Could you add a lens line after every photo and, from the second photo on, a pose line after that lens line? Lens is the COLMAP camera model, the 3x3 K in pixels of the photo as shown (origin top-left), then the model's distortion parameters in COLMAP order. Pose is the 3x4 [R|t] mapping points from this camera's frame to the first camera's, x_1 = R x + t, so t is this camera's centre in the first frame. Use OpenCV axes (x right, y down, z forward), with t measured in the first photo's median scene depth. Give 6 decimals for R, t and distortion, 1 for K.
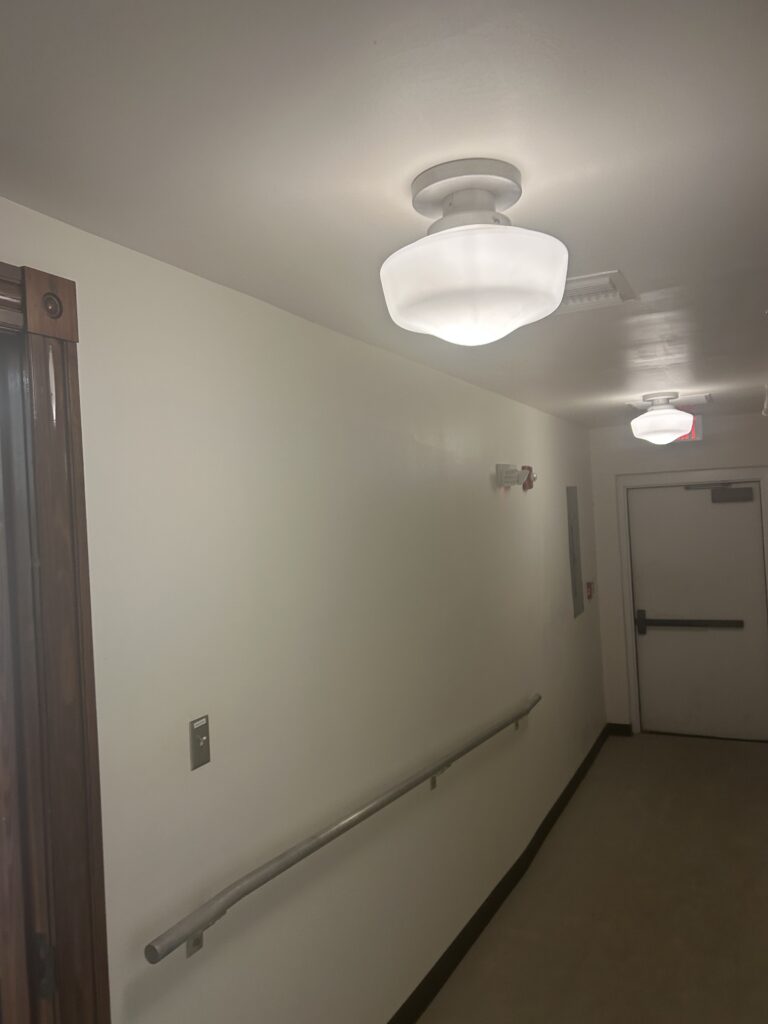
lens RADIAL K [[765.4, 0, 380.9], [0, 765.4, 513.8], [0, 0, 1]] dist [0.034280, -0.043396]
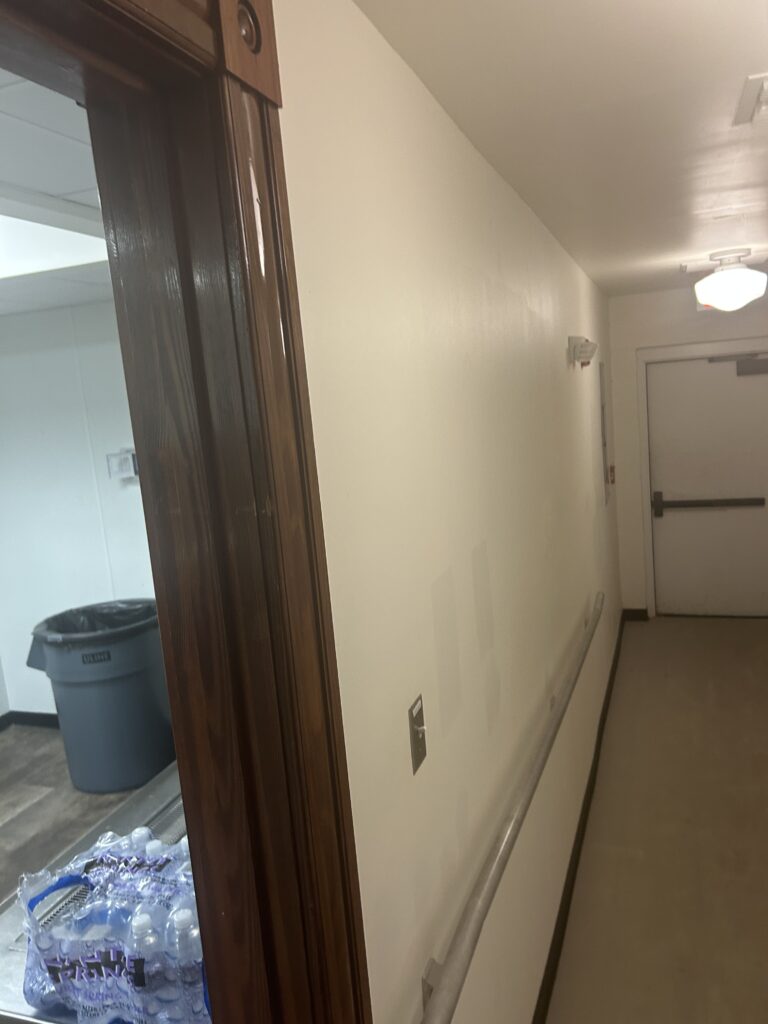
lens RADIAL K [[765.4, 0, 388.4], [0, 765.4, 508.8], [0, 0, 1]] dist [0.034280, -0.043396]
pose [[0.994947, -0.047742, 0.088329, -0.086503], [0.034767, 0.989111, 0.143007, -0.002785], [-0.094195, -0.139214, 0.985772, 0.091704]]
